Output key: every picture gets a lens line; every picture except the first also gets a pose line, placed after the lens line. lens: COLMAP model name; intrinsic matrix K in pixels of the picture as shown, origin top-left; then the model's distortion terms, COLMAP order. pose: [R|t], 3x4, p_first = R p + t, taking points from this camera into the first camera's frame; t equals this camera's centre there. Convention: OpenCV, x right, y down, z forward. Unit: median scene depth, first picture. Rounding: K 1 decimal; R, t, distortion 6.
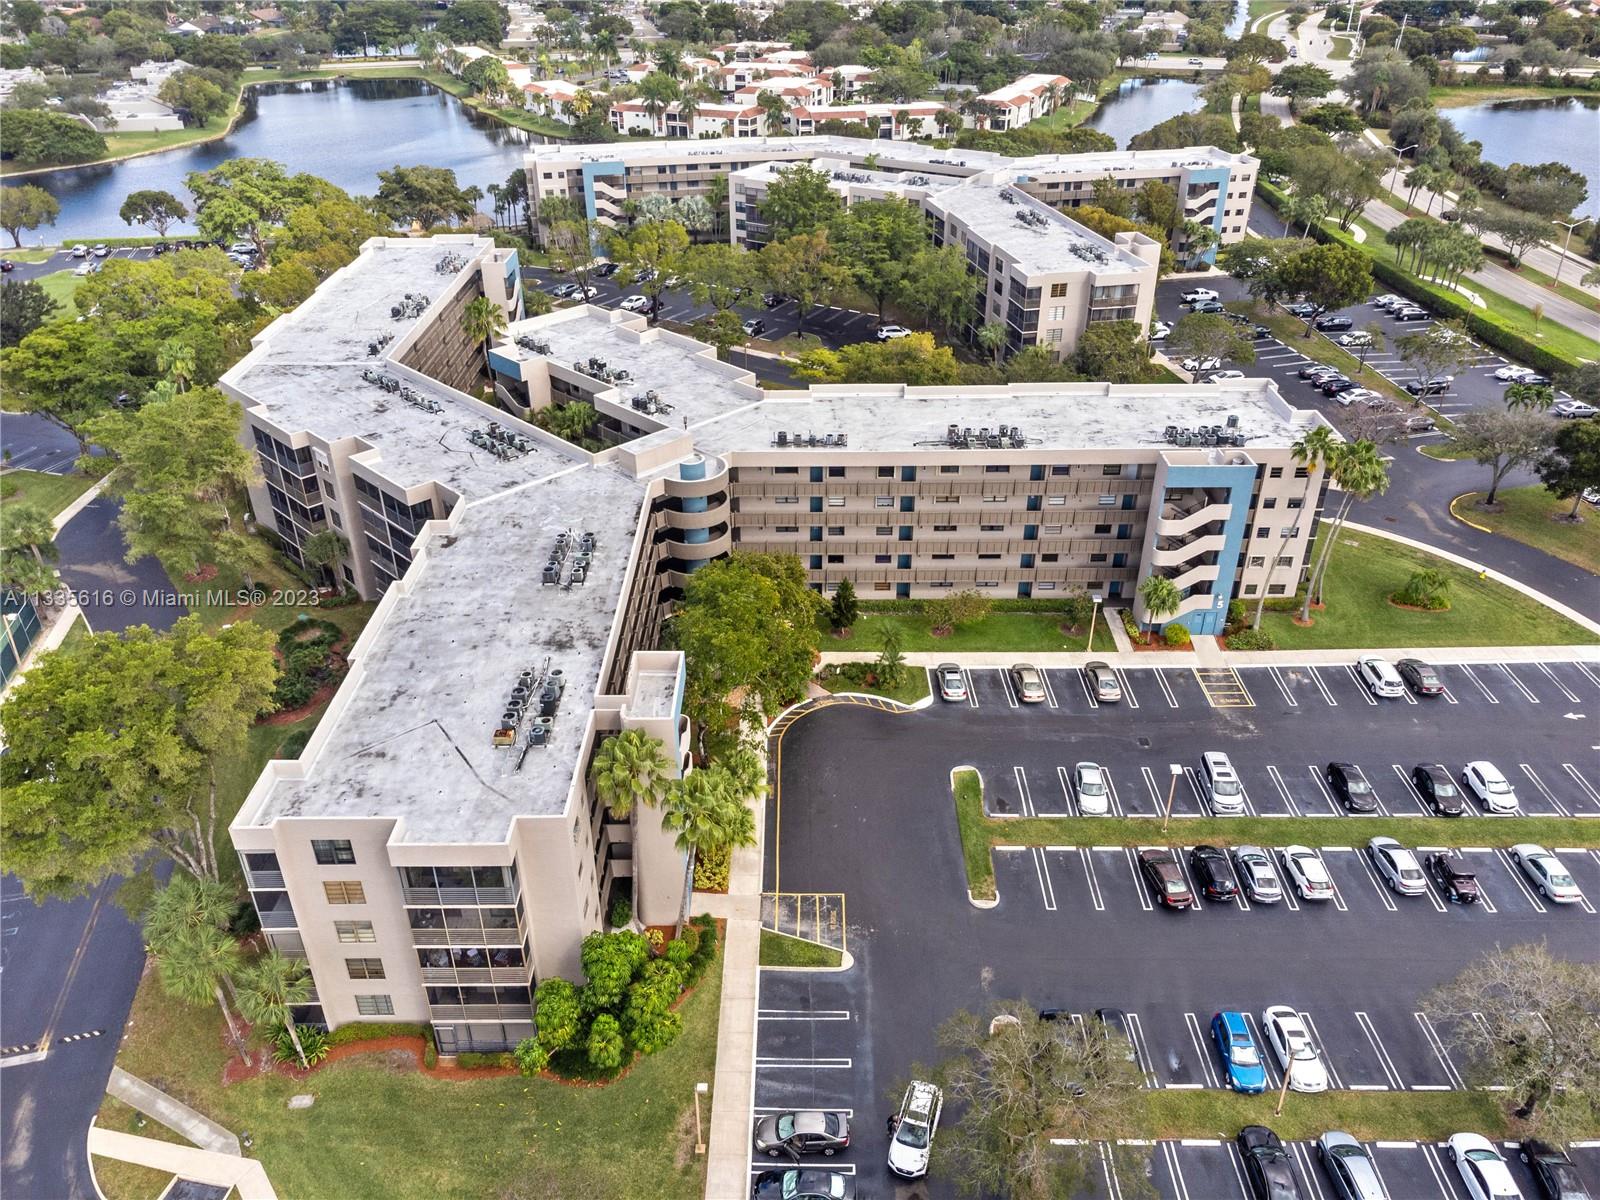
lens RADIAL K [[1195.6, 0, 806.1], [0, 1195.6, 607.2], [0, 0, 1]] dist [0.007756, 0.007069]
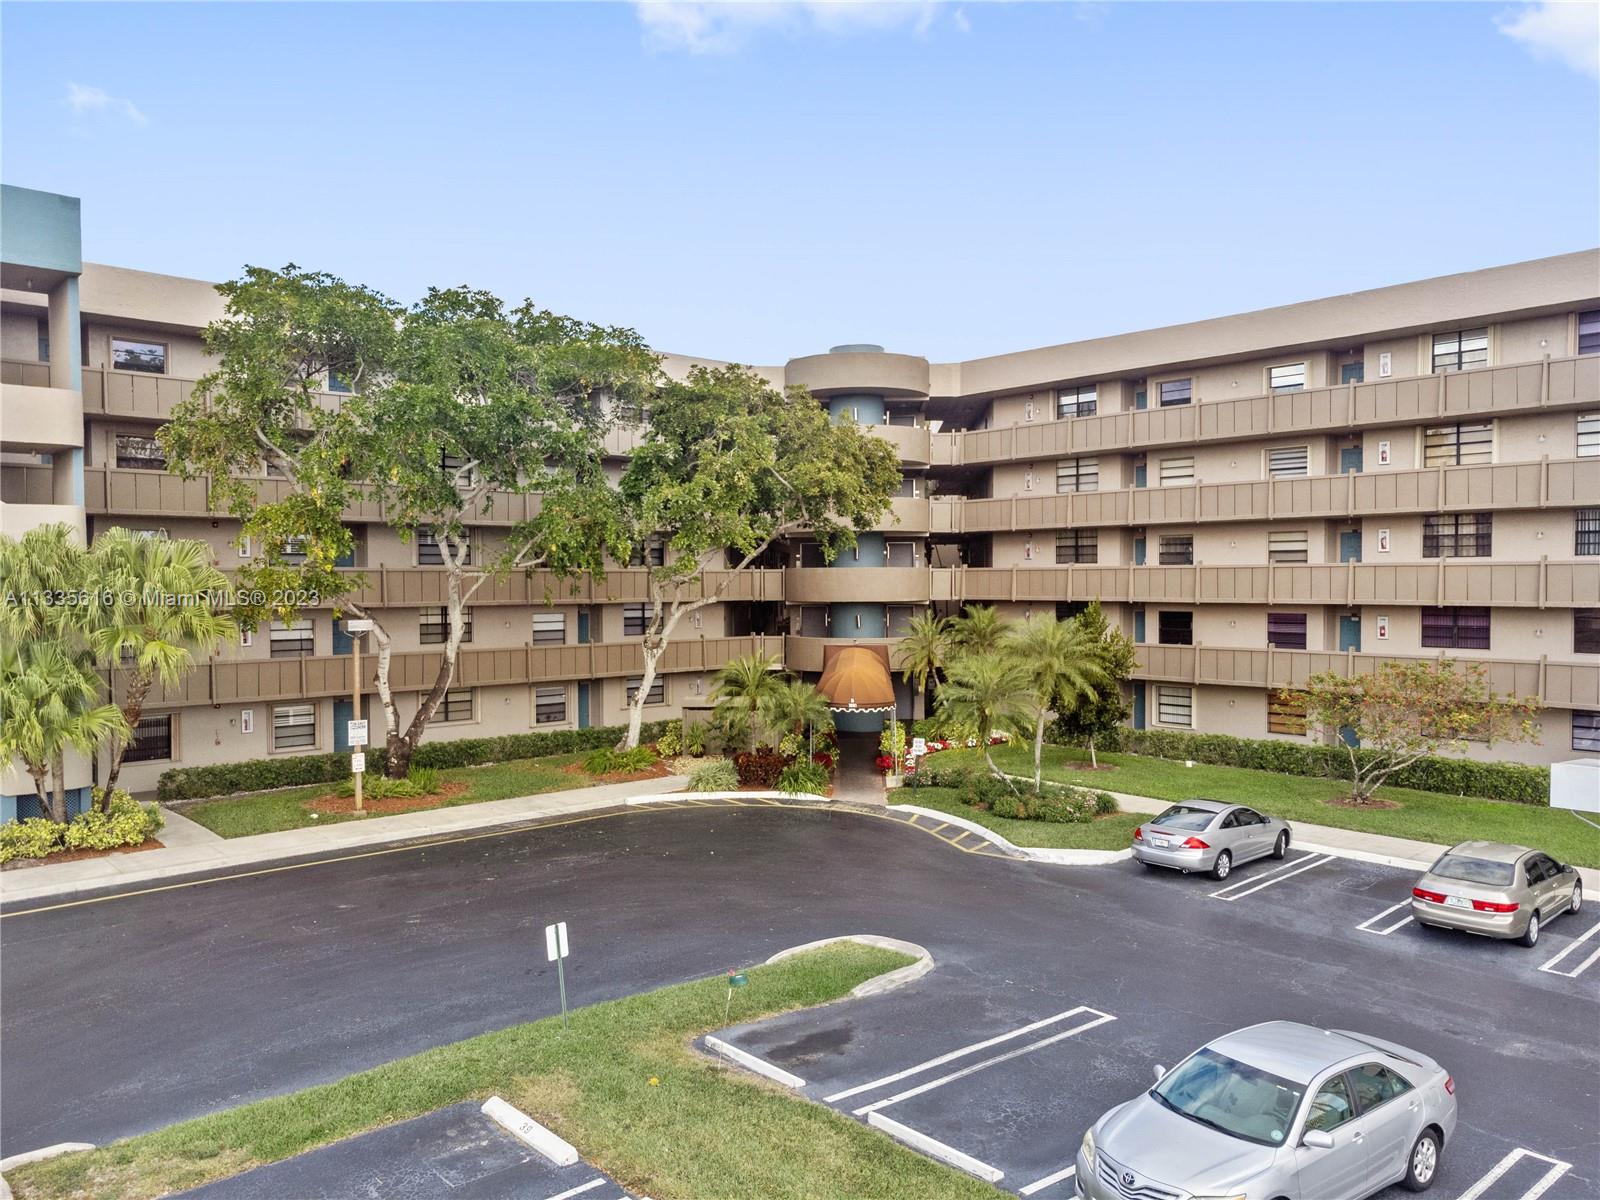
lens RADIAL K [[1201.1, 0, 795.7], [0, 1201.1, 630.1], [0, 0, 1]] dist [0.008402, -0.003460]
pose [[0.659694, 0.029513, -0.750954, 0.255650], [-0.378296, 0.876448, -0.297878, 0.134730], [0.649381, 0.480592, 0.589352, 0.687581]]
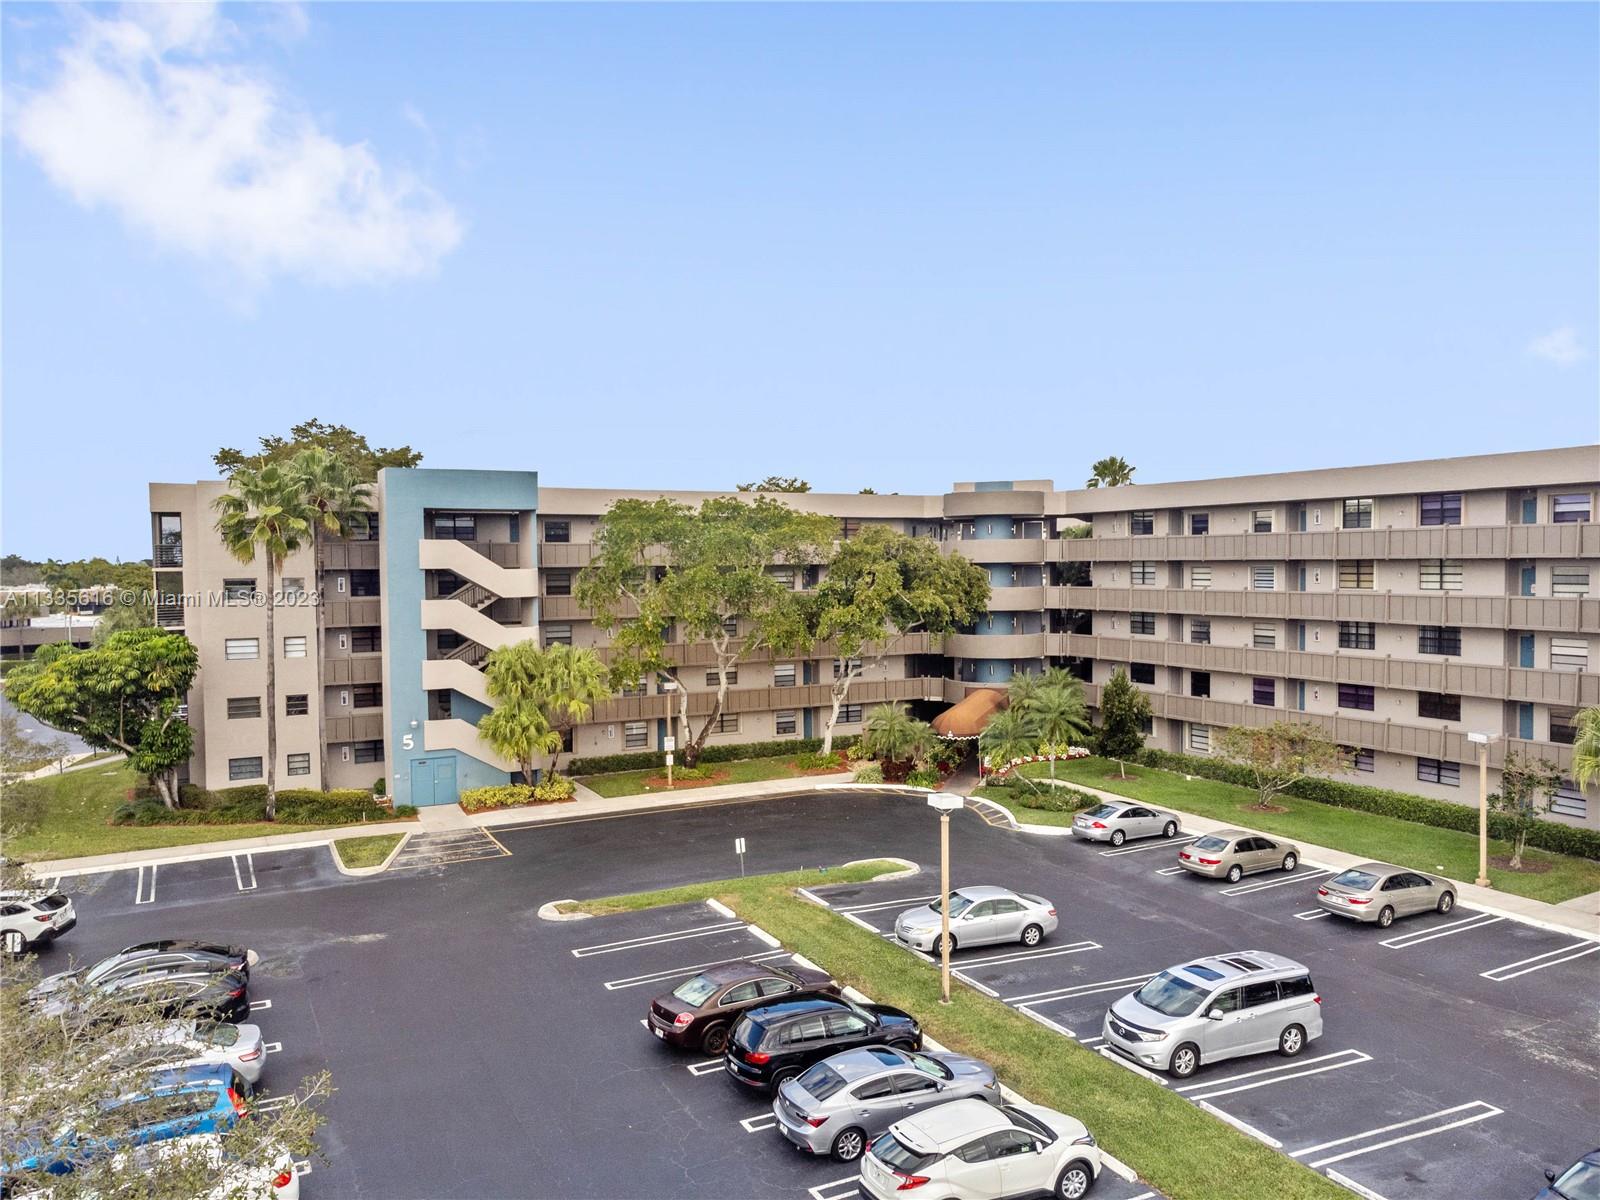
lens RADIAL K [[1201.1, 0, 795.7], [0, 1201.1, 630.1], [0, 0, 1]] dist [0.008402, -0.003460]
pose [[0.449517, 0.049061, -0.891924, 0.482213], [-0.447946, 0.876252, -0.177559, 0.135317], [0.772839, 0.479349, 0.415867, 0.593067]]
